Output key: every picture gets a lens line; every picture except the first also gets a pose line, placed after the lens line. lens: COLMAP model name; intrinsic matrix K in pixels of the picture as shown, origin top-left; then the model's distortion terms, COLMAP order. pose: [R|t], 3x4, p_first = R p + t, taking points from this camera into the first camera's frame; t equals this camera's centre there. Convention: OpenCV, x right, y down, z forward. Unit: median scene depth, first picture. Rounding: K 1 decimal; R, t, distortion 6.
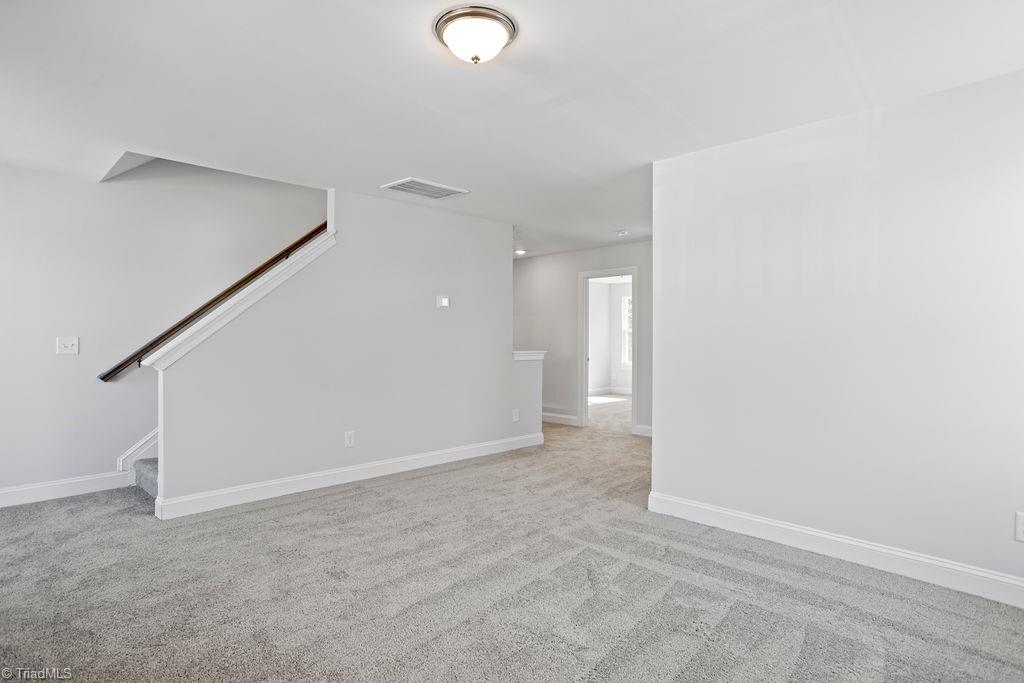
lens RADIAL K [[550.6, 0, 504.3], [0, 550.6, 338.5], [0, 0, 1]] dist [0.001098, 0.000603]
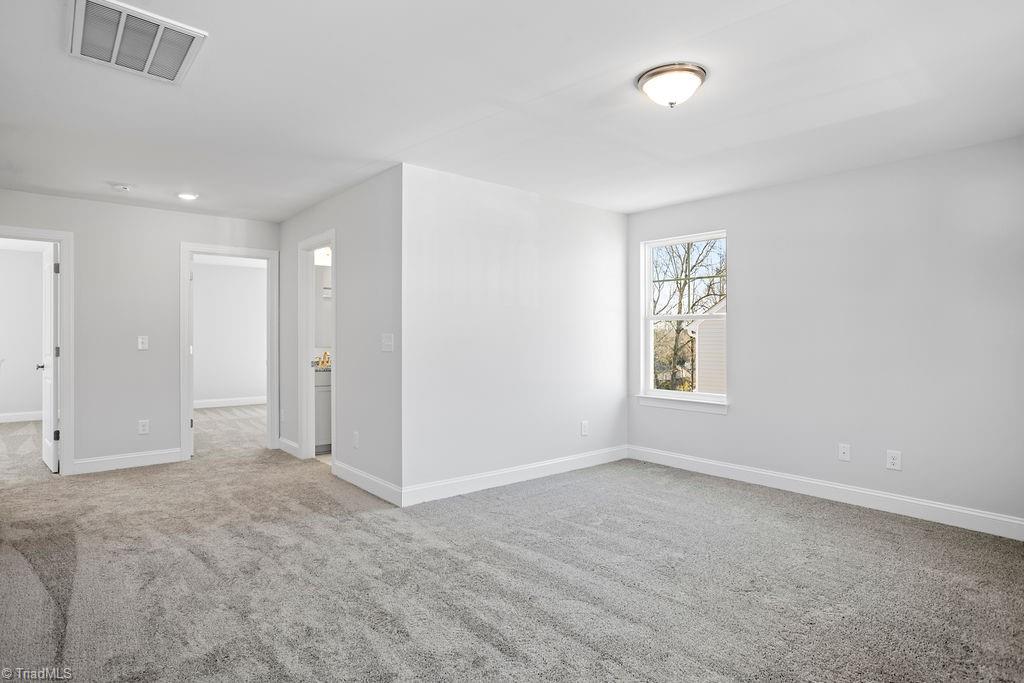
lens RADIAL K [[550.6, 0, 504.3], [0, 550.6, 338.5], [0, 0, 1]] dist [0.001098, 0.000603]
pose [[0.101556, -0.002338, 0.994827, -0.733914], [0.000837, 0.999997, 0.002265, 0.001785], [-0.994829, 0.000602, 0.101558, 0.727069]]
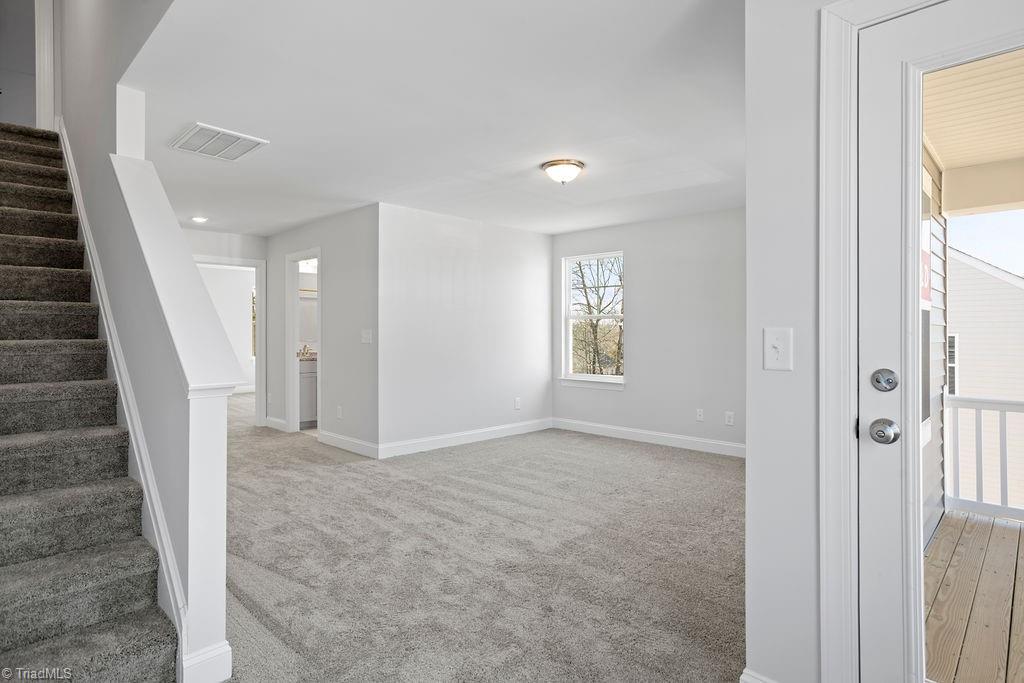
lens RADIAL K [[546.5, 0, 508.5], [0, 546.5, 333.2], [0, 0, 1]] dist [-0.085723, 0.000136]
pose [[0.002534, -0.000720, 0.999997, -1.085725], [0.001552, 0.999999, 0.000716, 0.002948], [-0.999996, 0.001550, 0.002535, 0.692763]]
